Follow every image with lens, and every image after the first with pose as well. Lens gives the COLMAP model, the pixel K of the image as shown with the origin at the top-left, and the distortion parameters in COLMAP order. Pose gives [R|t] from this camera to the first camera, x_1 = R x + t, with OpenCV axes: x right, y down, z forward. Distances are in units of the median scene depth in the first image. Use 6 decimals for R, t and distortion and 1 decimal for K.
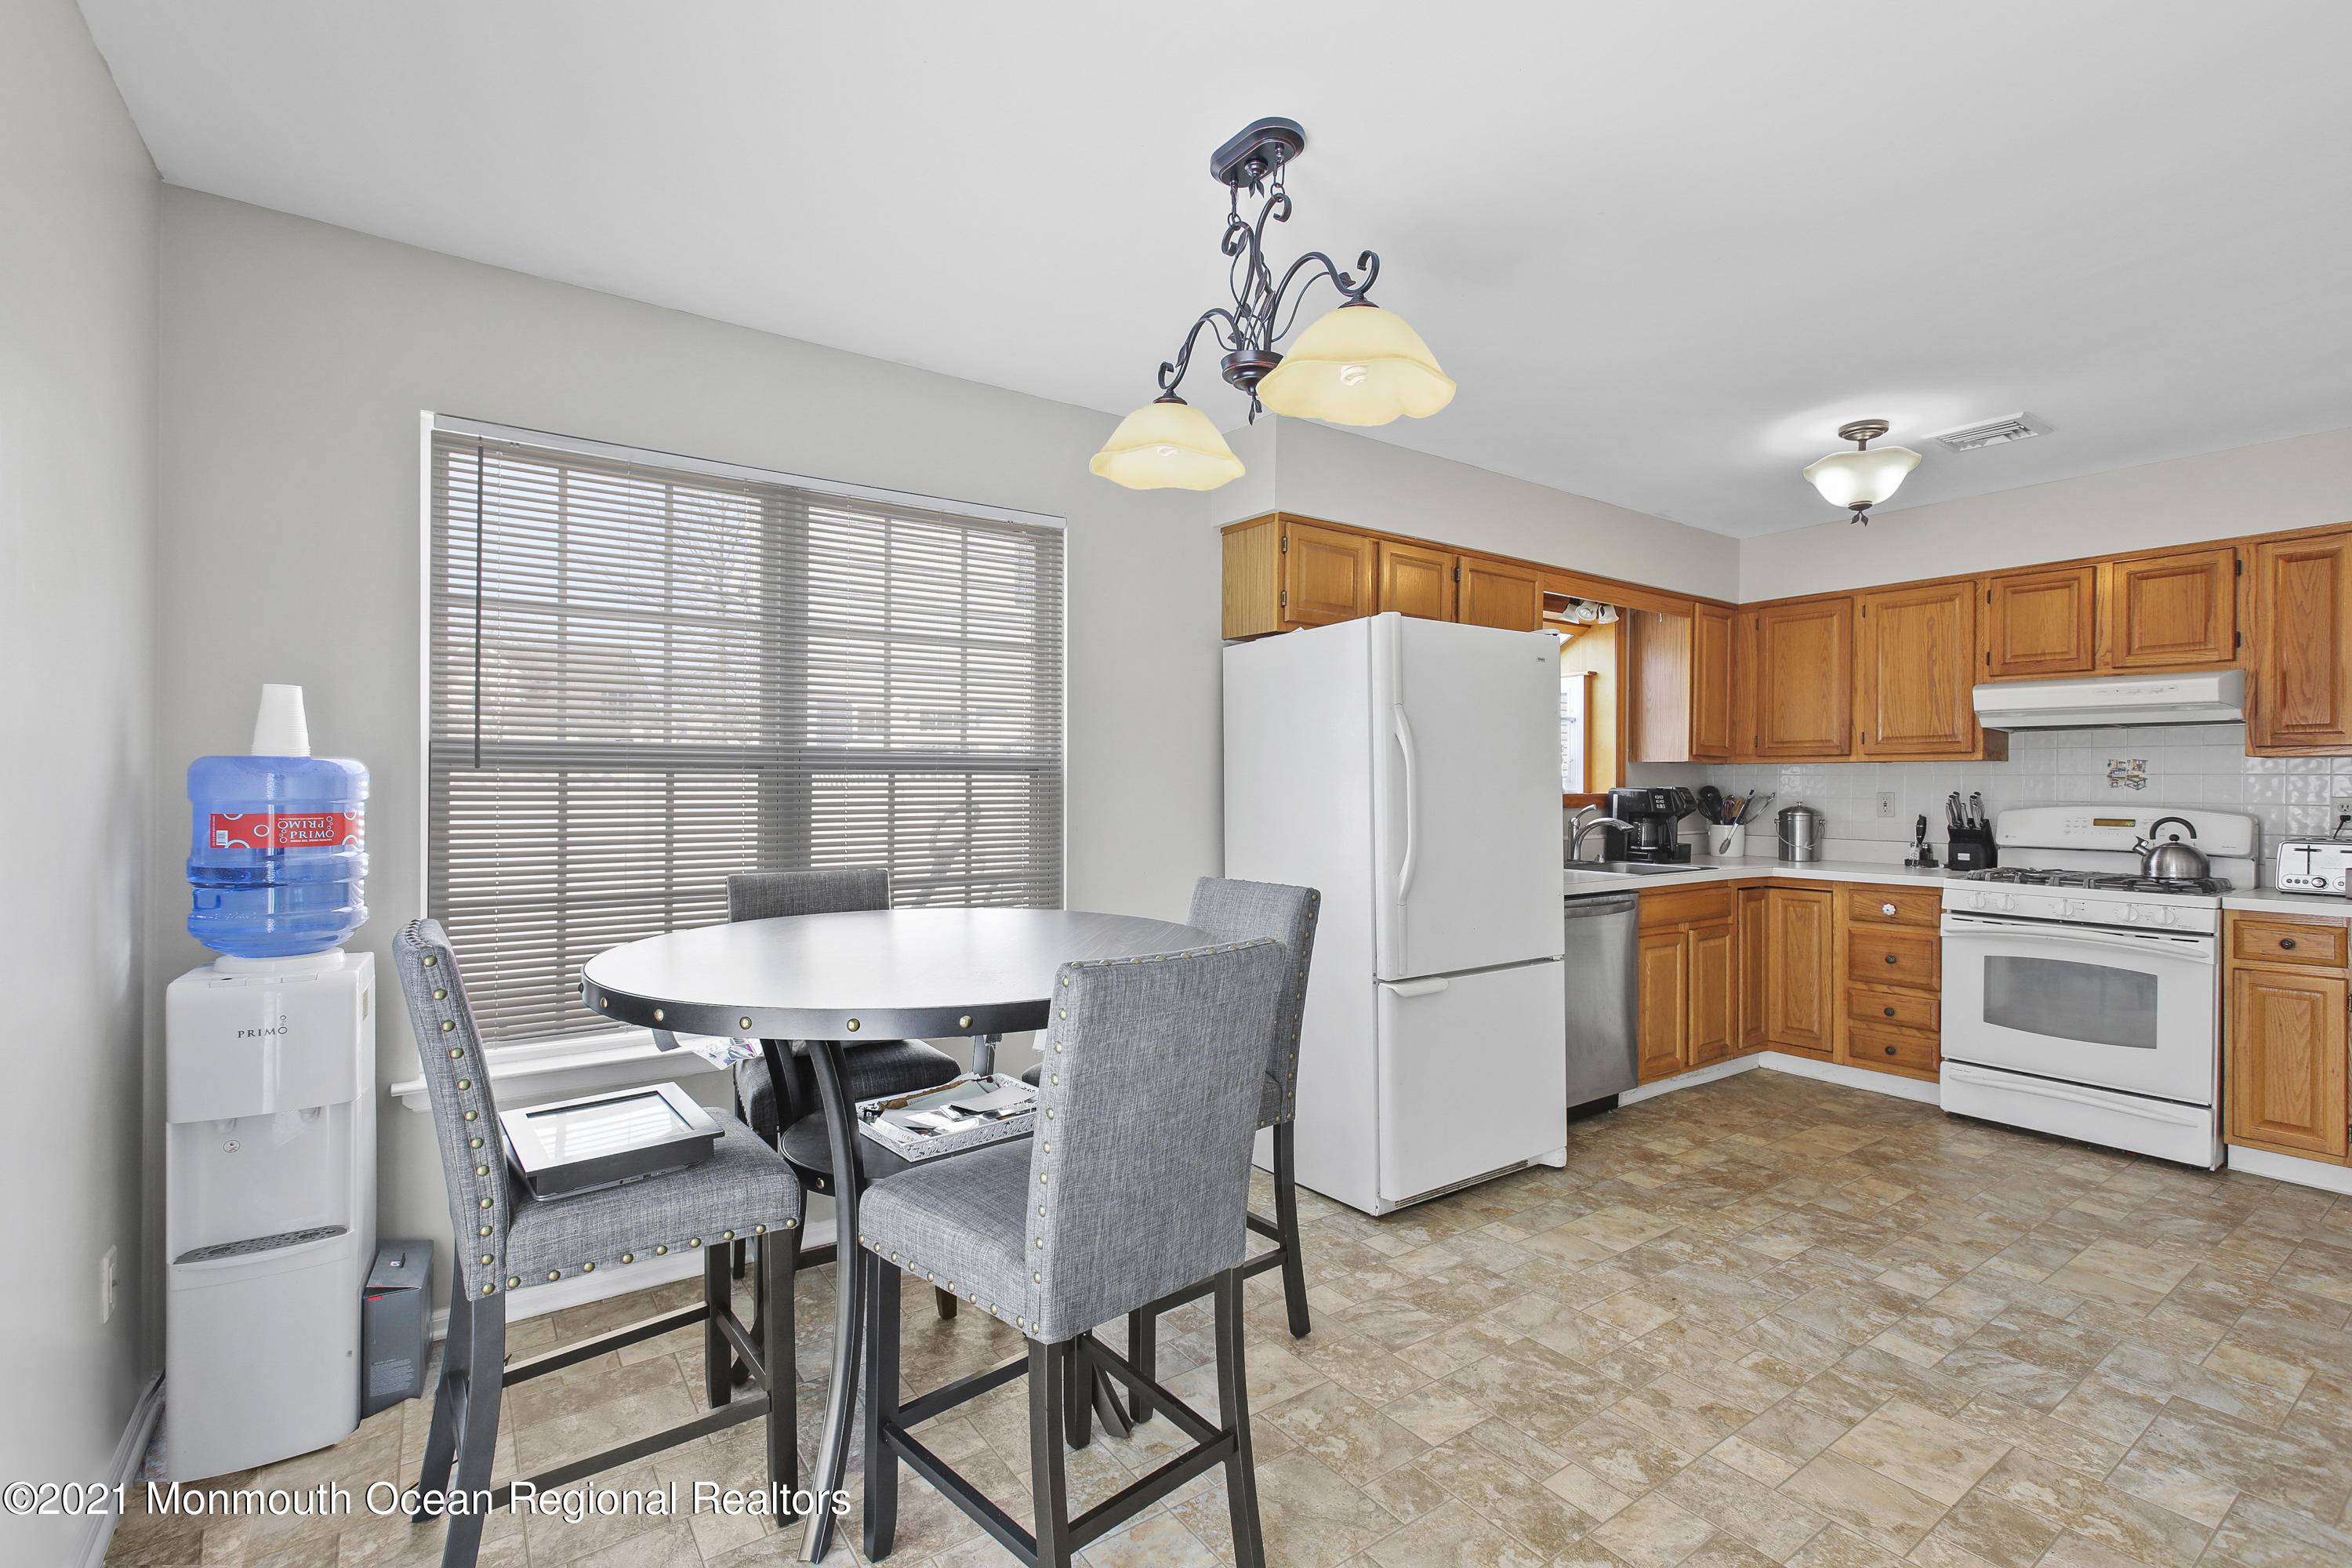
lens RADIAL K [[1068.4, 0, 1182.4], [0, 1068.4, 789.8], [0, 0, 1]] dist [0.006604, 0.000458]
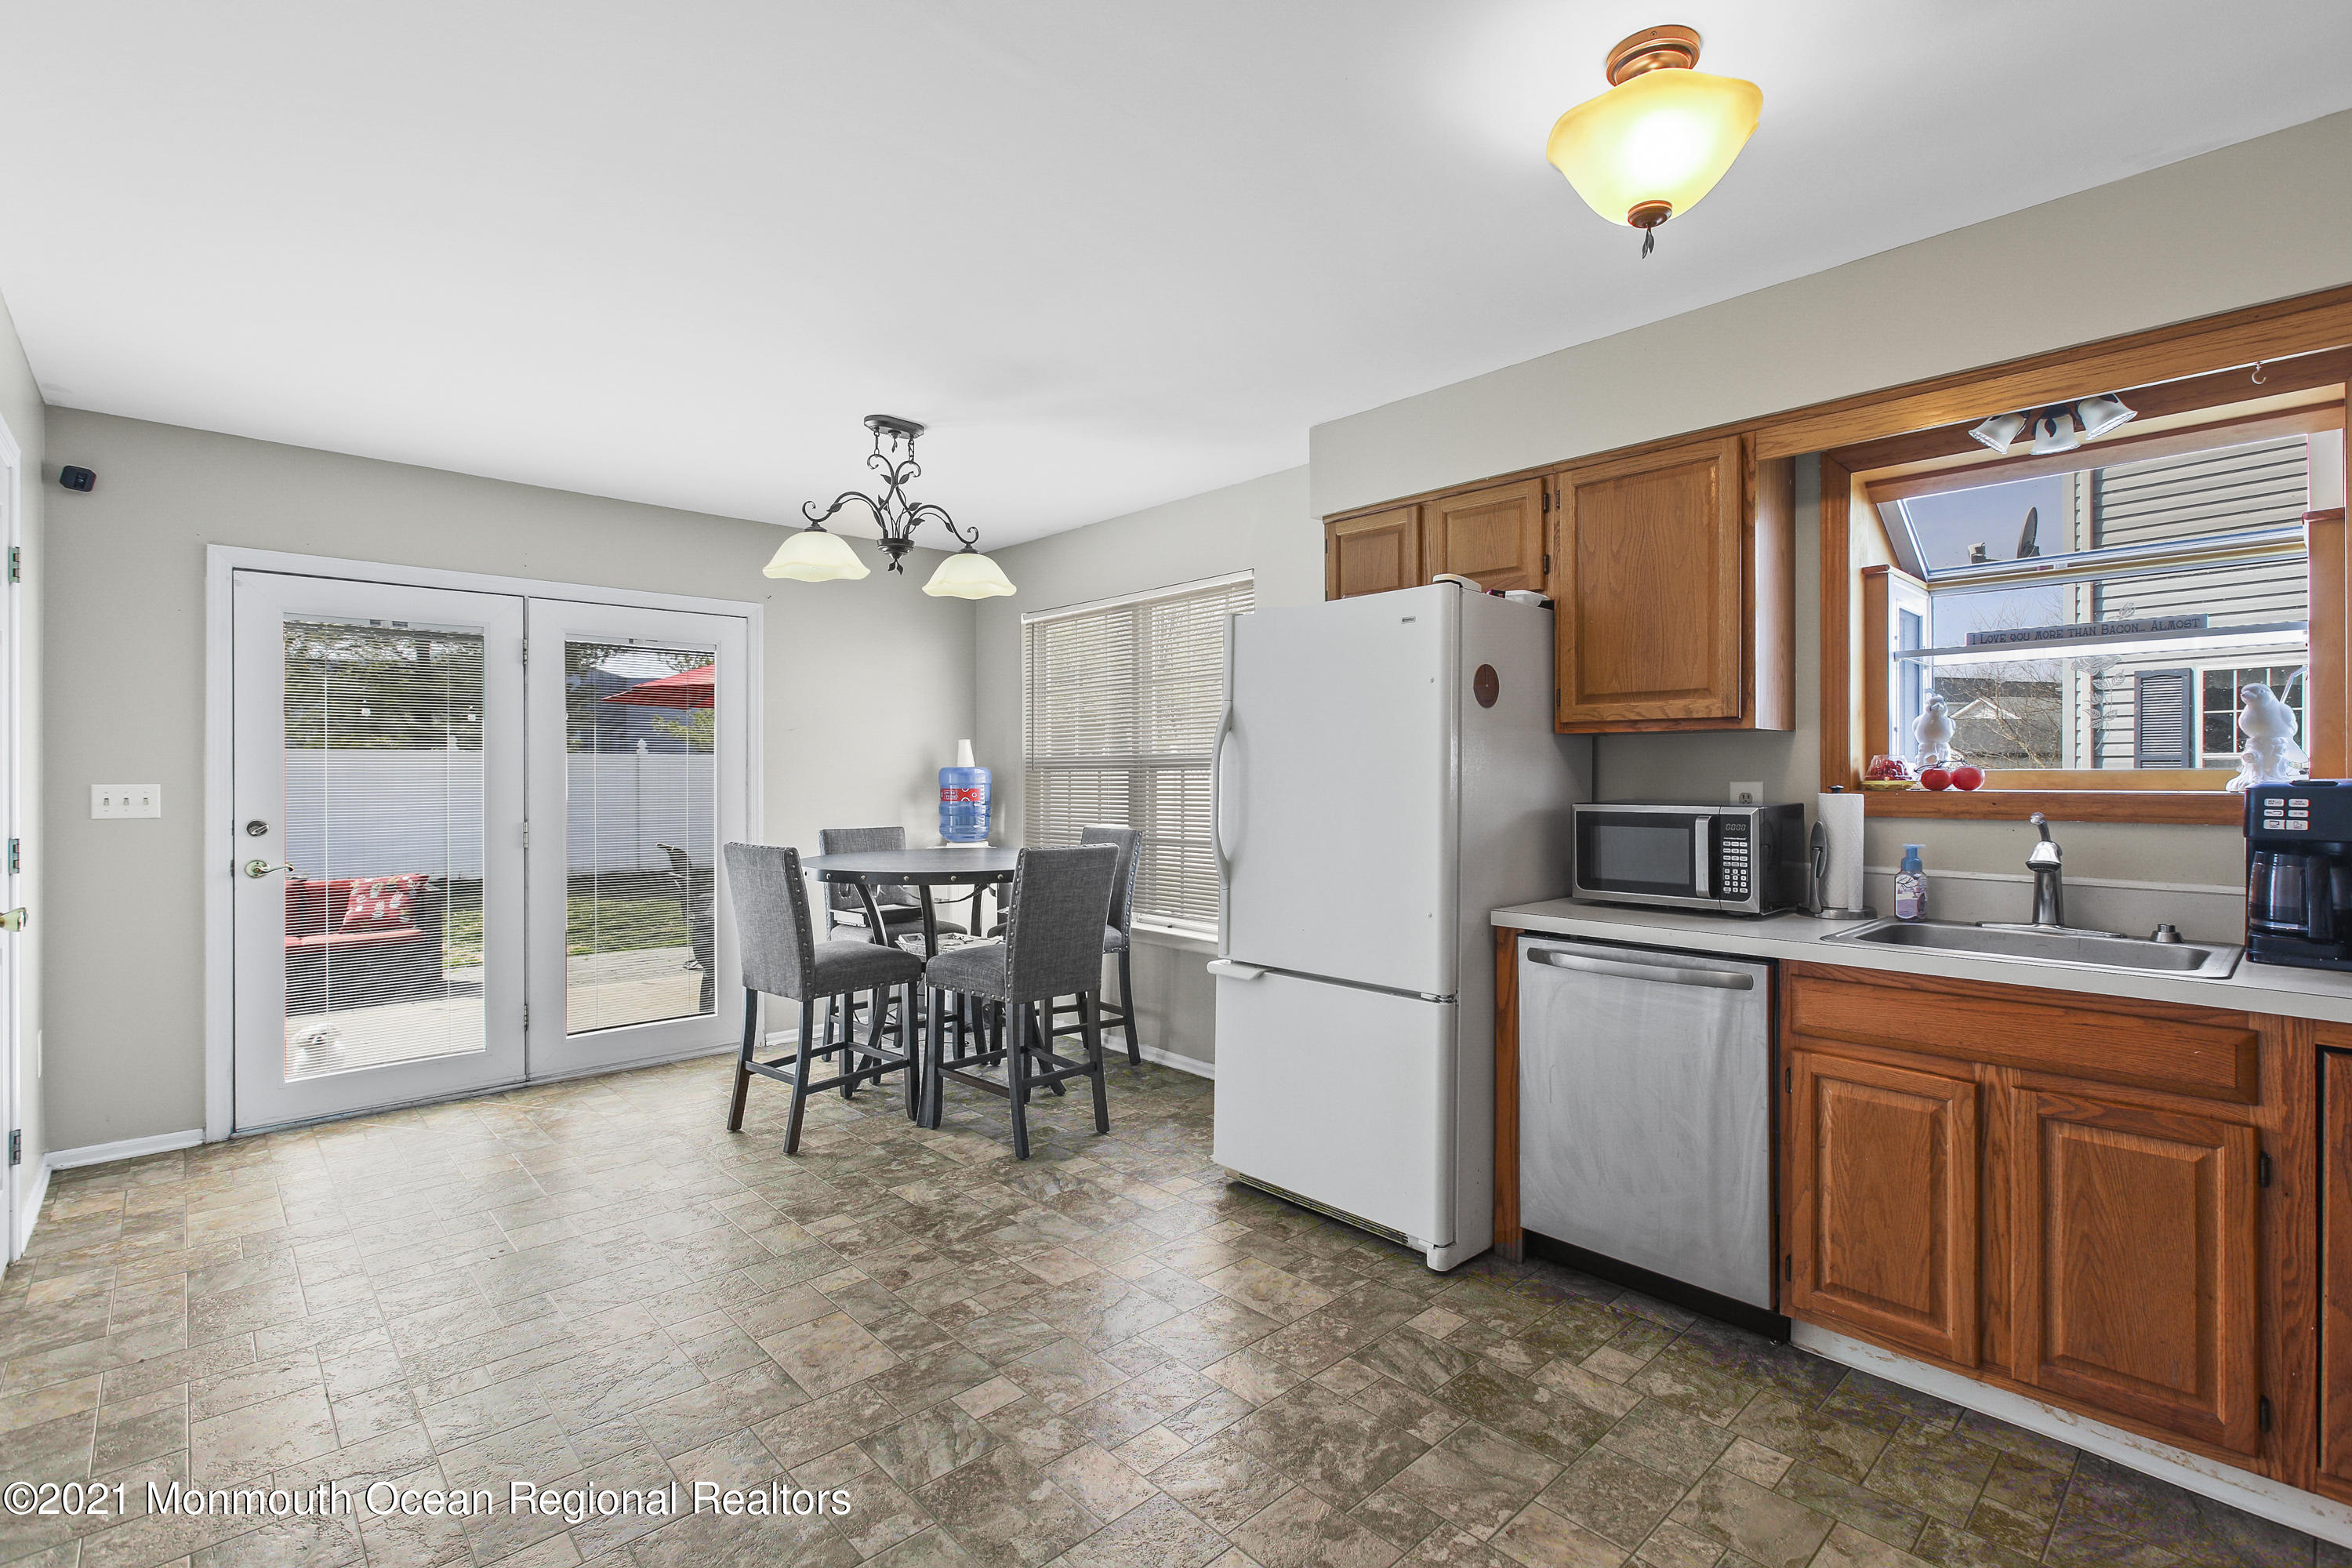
lens RADIAL K [[1068.4, 0, 1190.9], [0, 1068.4, 775.3], [0, 0, 1]] dist [0.006604, 0.000458]
pose [[0.128814, -0.006241, -0.991649, 0.960342], [-0.004886, 0.999964, -0.006928, 0.001811], [0.991657, 0.005738, 0.128779, 0.632041]]
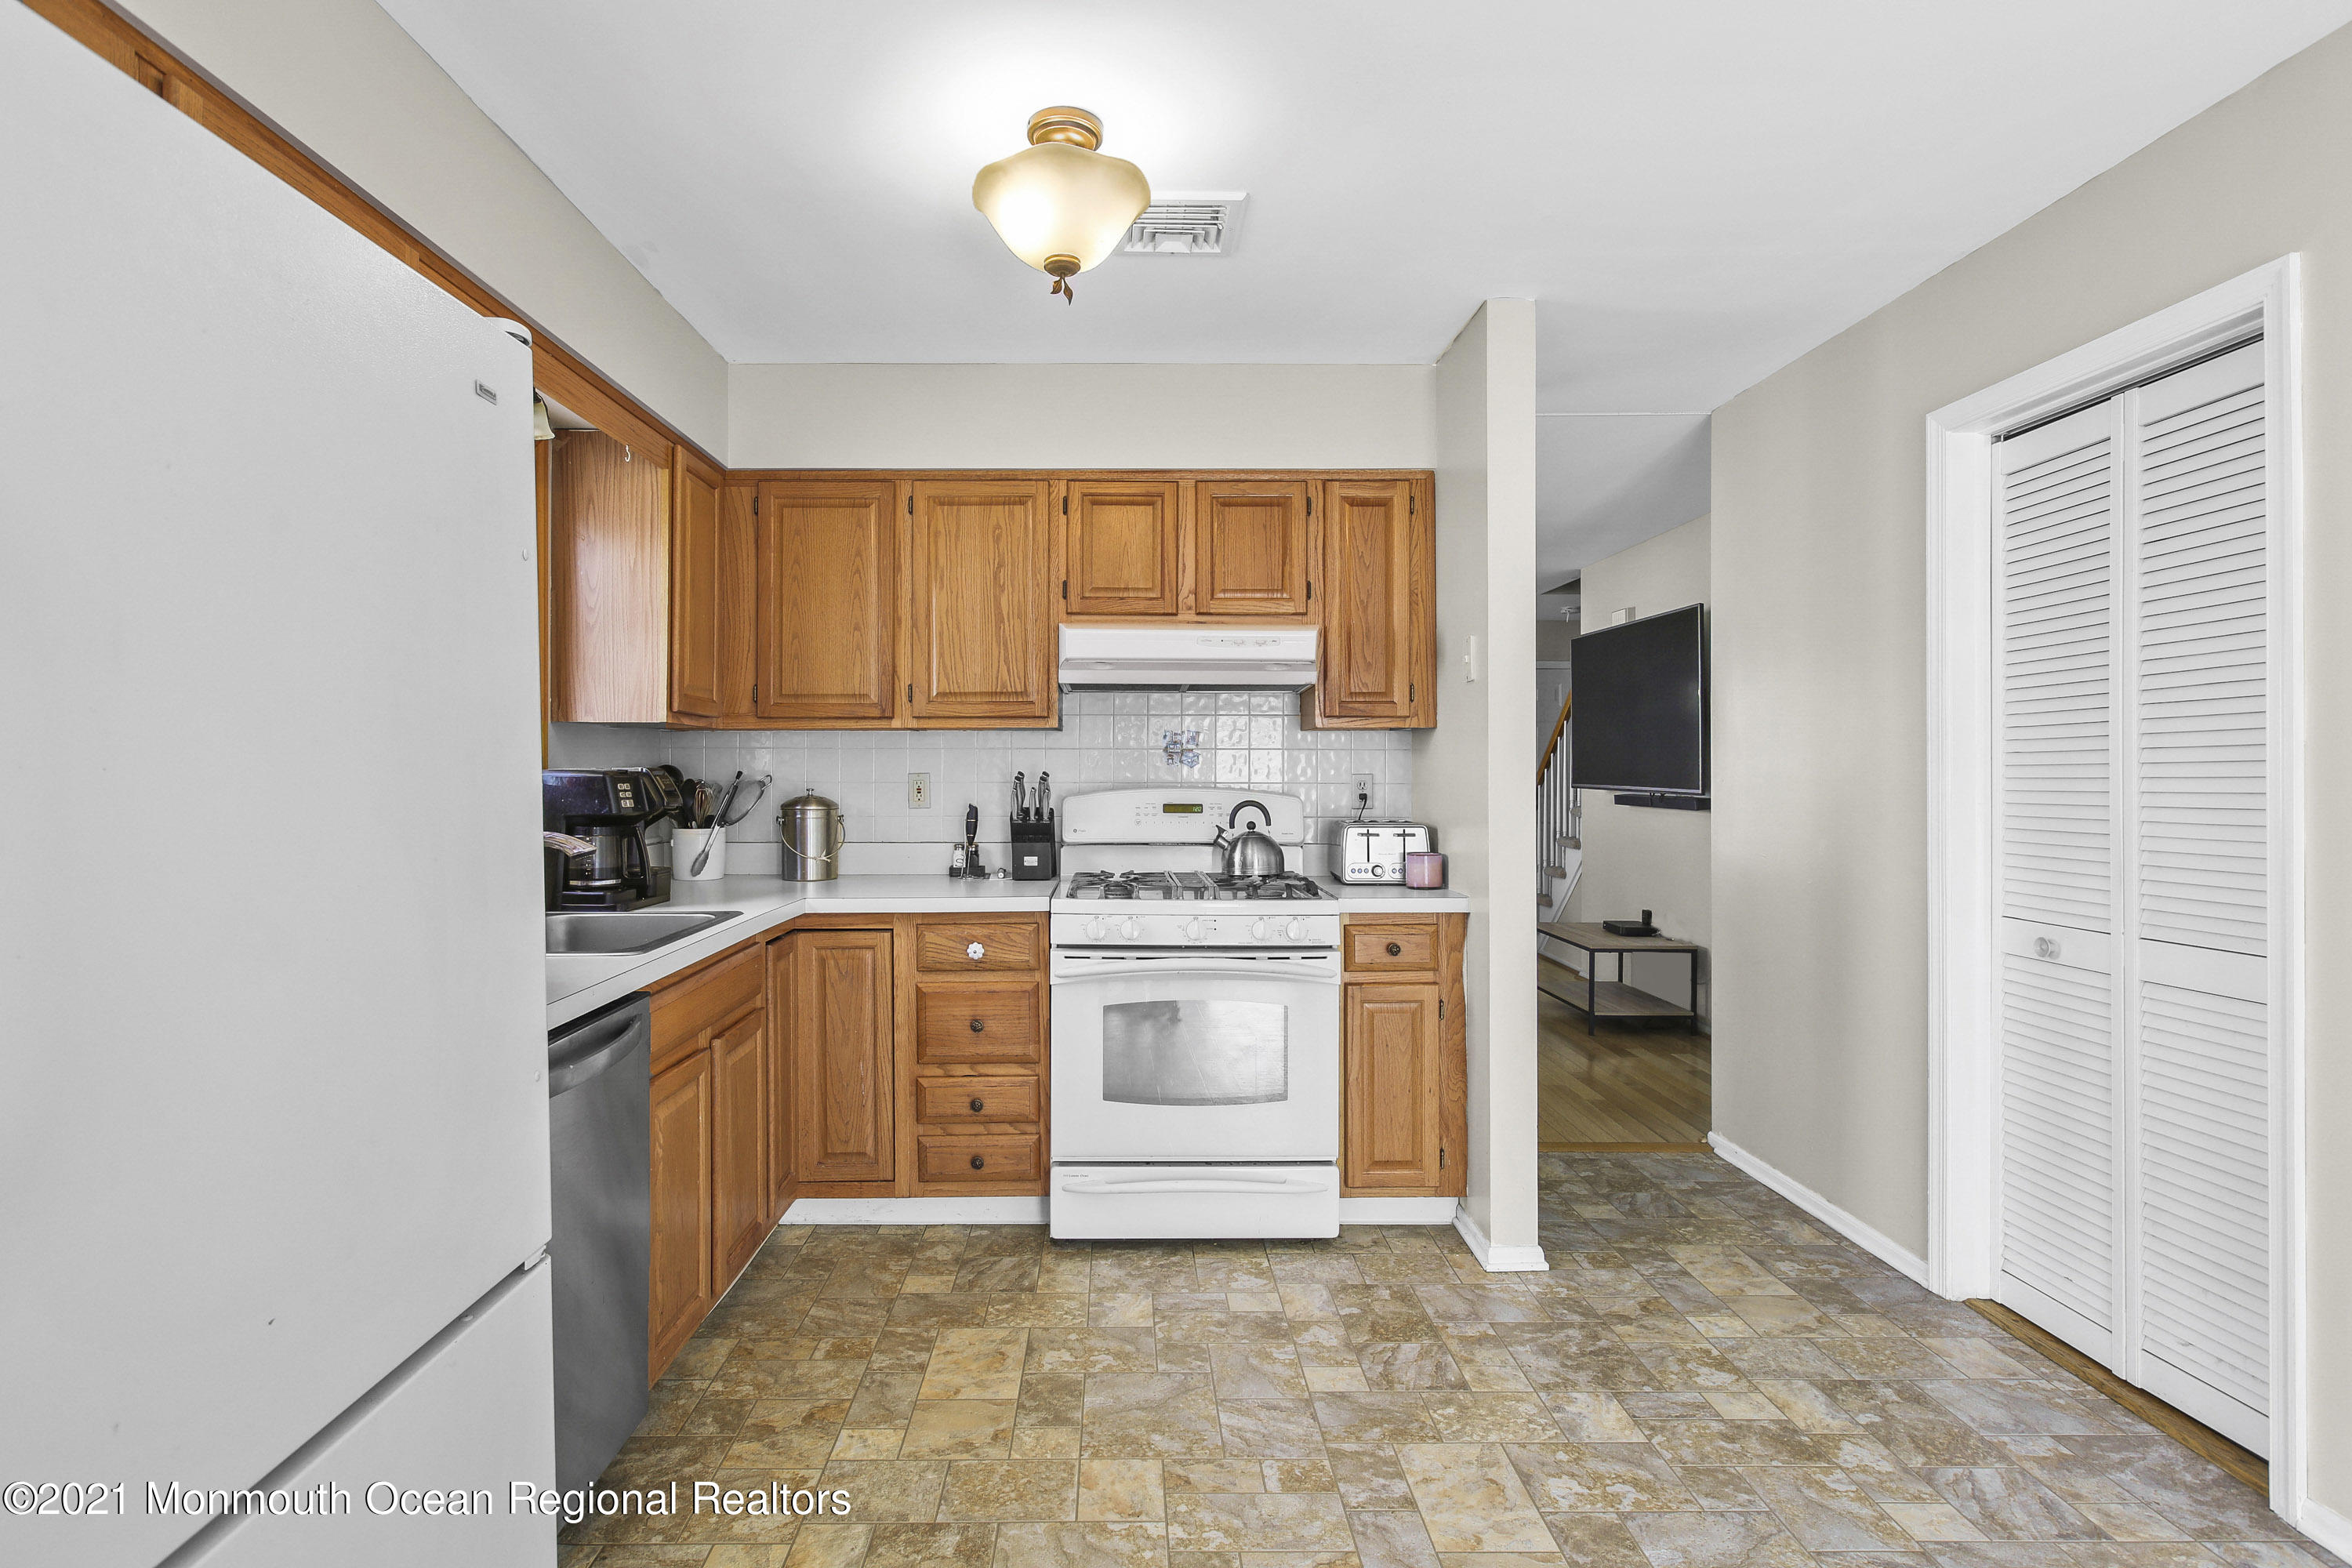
lens RADIAL K [[1168.7, 0, 1124.3], [0, 1168.7, 763.8], [0, 0, 1]] dist [-0.002454, 0.000426]
pose [[0.576276, -0.004394, 0.817243, 0.130565], [0.007746, 0.999970, -0.000085, -0.003330], [-0.817218, 0.006380, 0.576293, 0.541901]]
